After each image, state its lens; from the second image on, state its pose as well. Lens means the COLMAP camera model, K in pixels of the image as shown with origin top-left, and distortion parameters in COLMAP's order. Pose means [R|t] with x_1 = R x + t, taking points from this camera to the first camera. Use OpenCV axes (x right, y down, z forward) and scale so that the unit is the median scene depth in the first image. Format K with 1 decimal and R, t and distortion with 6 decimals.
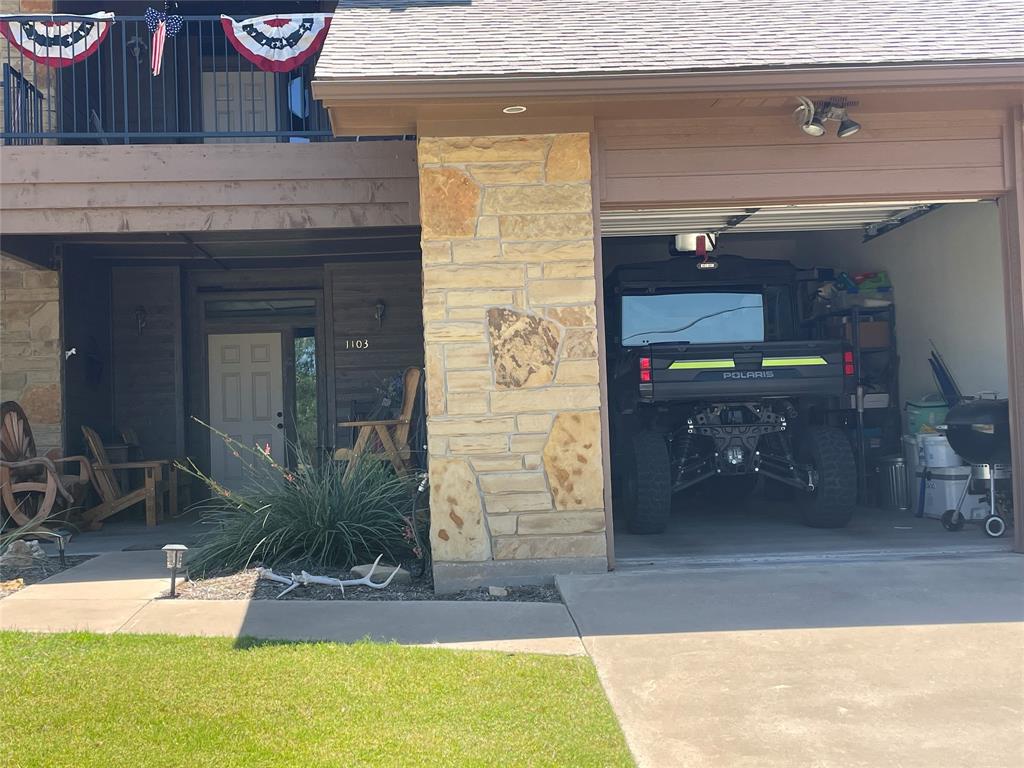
lens RADIAL K [[1233.4, 0, 512.0], [0, 1233.4, 384.0], [0, 0, 1]] dist [0.157317, -0.524682]
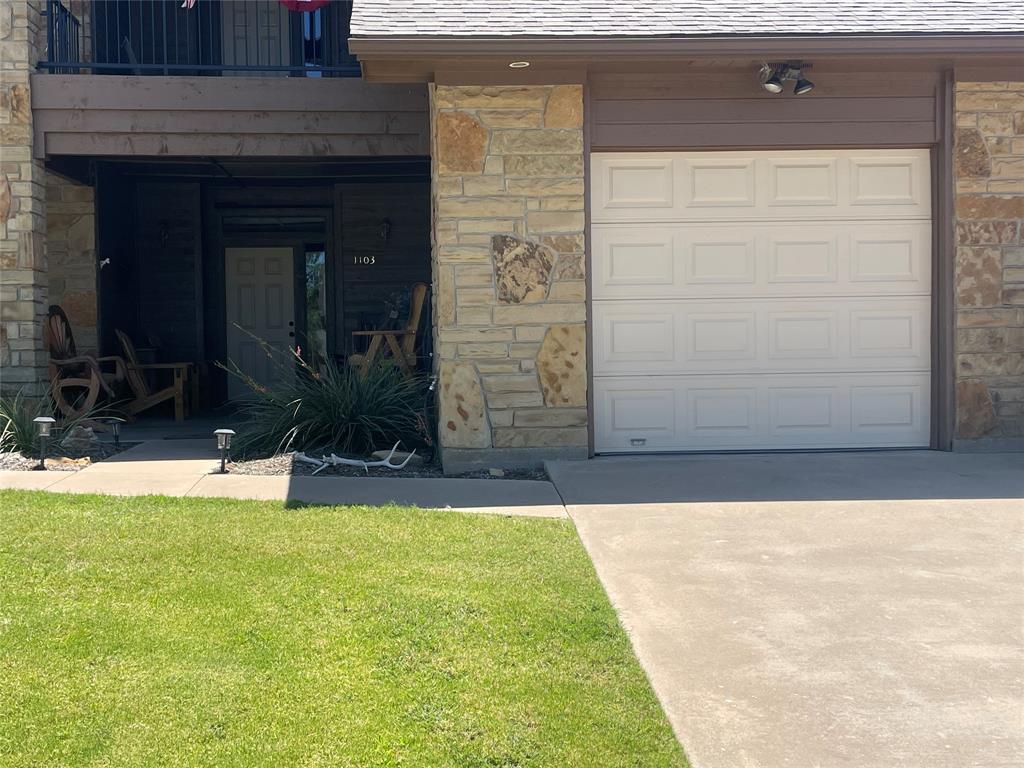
lens RADIAL K [[1233.4, 0, 512.0], [0, 1233.4, 384.0], [0, 0, 1]] dist [0.157317, -0.524682]
pose [[0.999740, 0.020633, 0.009758, -0.009620], [-0.021245, 0.997495, 0.067470, 0.000301], [-0.008342, -0.067660, 0.997674, -0.183509]]
